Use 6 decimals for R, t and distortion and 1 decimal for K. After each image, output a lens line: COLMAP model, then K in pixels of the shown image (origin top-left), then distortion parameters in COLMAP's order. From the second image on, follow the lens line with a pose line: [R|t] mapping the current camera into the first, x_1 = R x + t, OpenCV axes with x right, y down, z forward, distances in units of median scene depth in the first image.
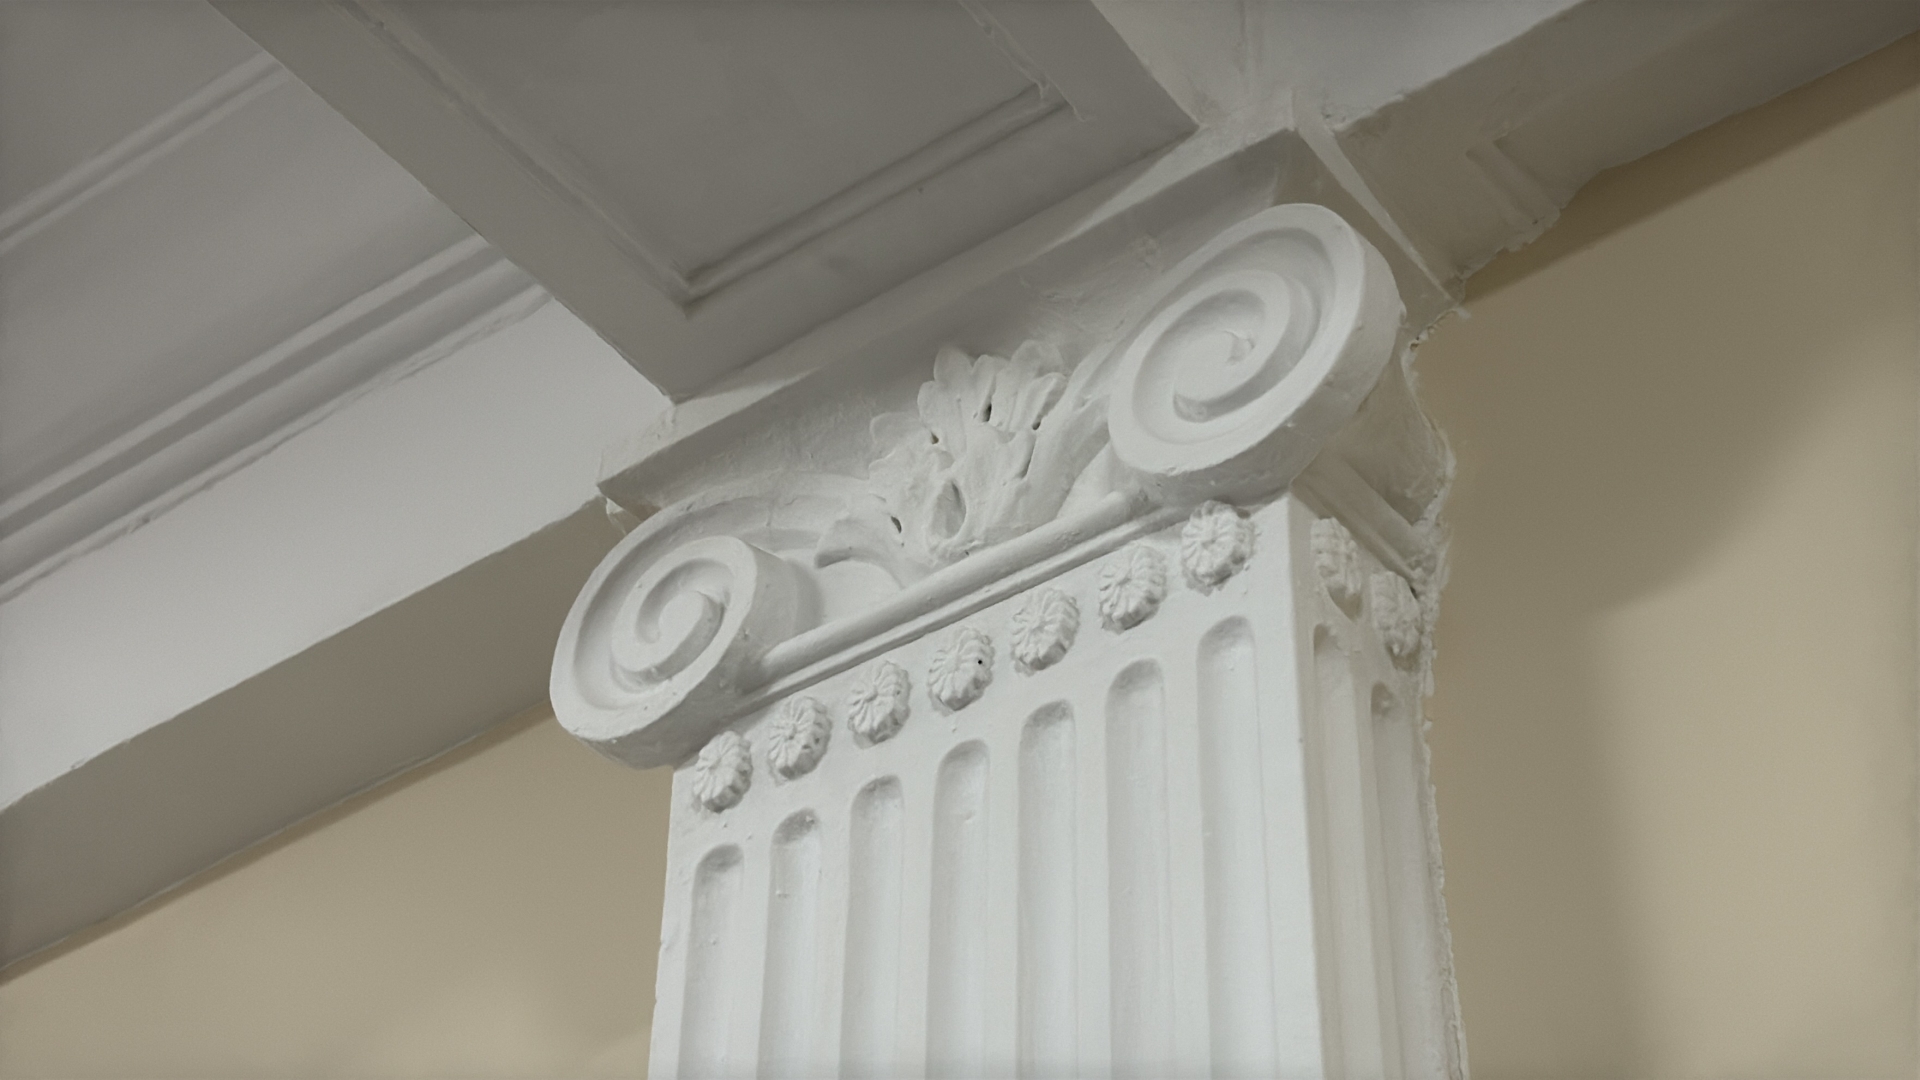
lens RADIAL K [[3248.5, 0, 908.4], [0, 3248.5, 466.5], [0, 0, 1]] dist [0.090664, 0.000000]
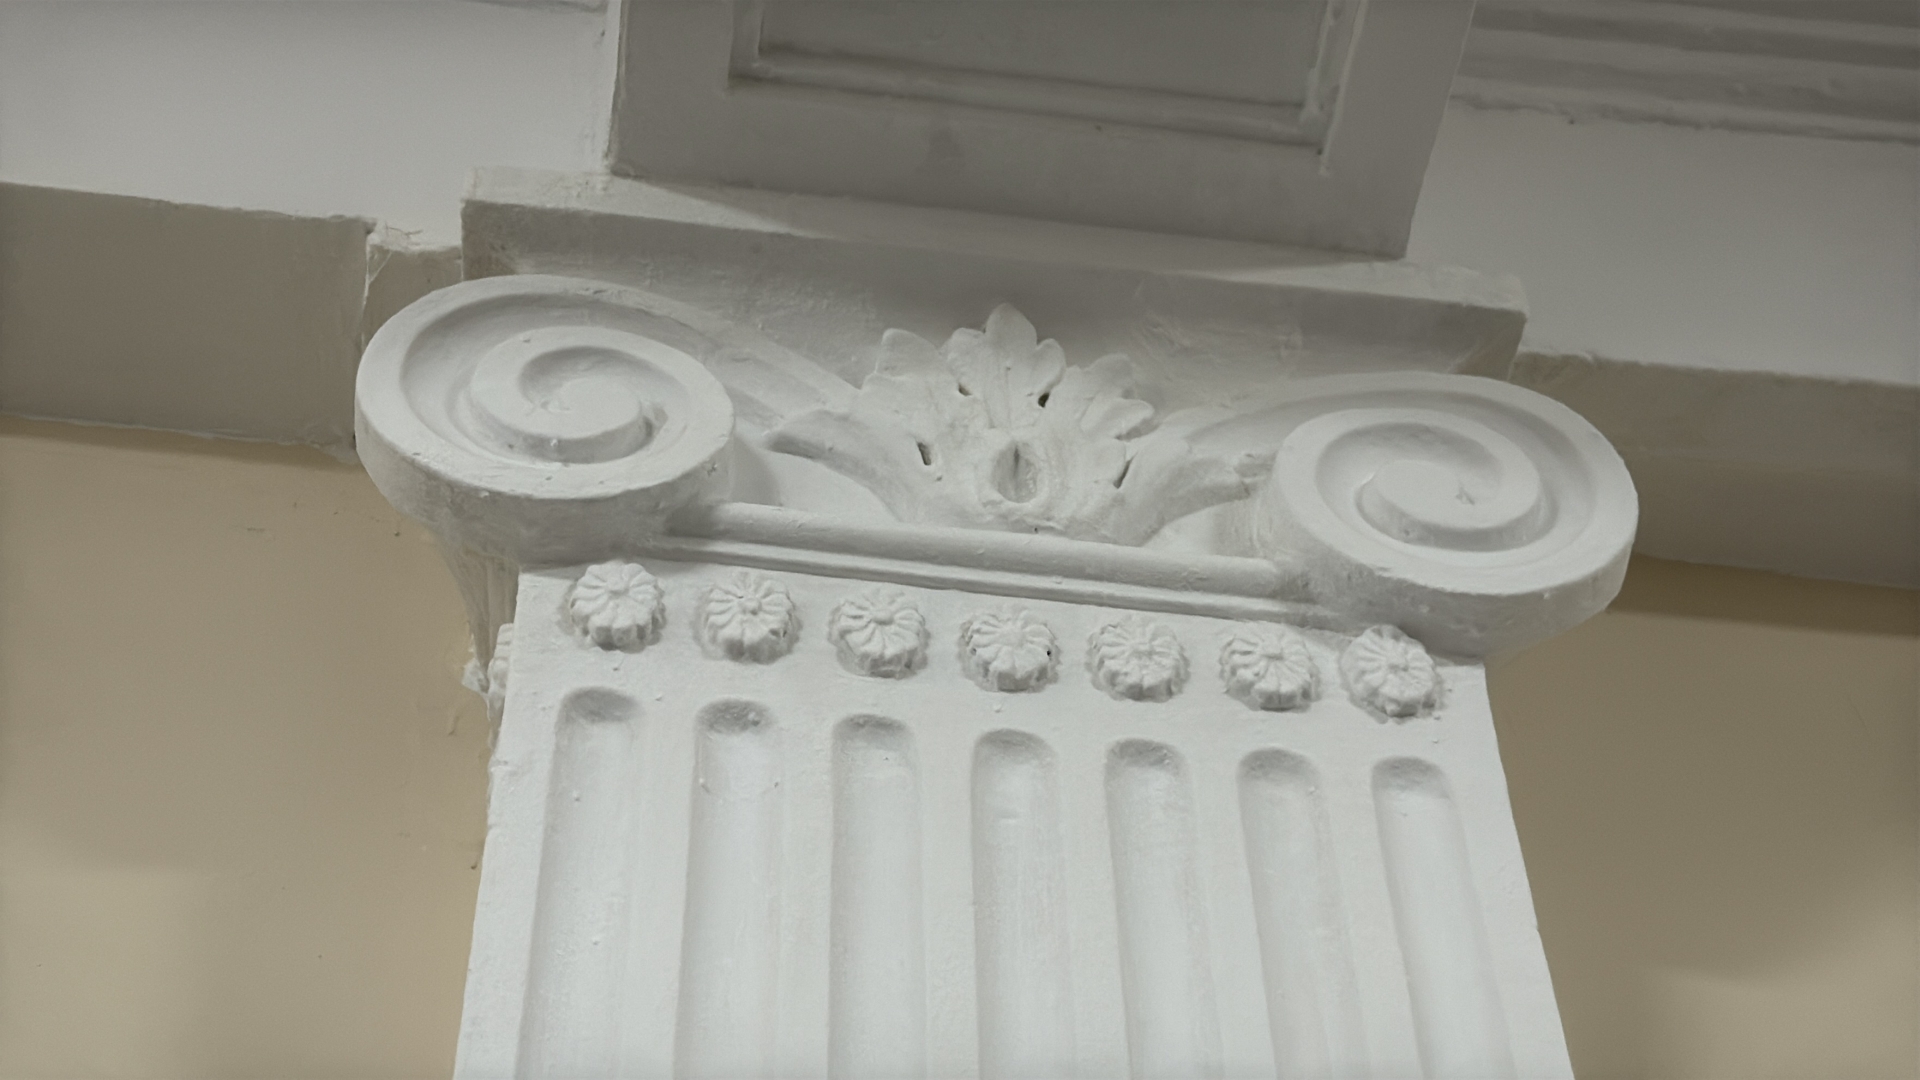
lens RADIAL K [[3248.5, 0, 960.7], [0, 3248.5, 533.2], [0, 0, 1]] dist [0.090664, 0.000000]
pose [[0.705305, 0.533093, 0.467287, -0.362741], [-0.448975, 0.846028, -0.287505, 0.262137], [-0.548605, -0.007021, 0.836052, 0.347070]]
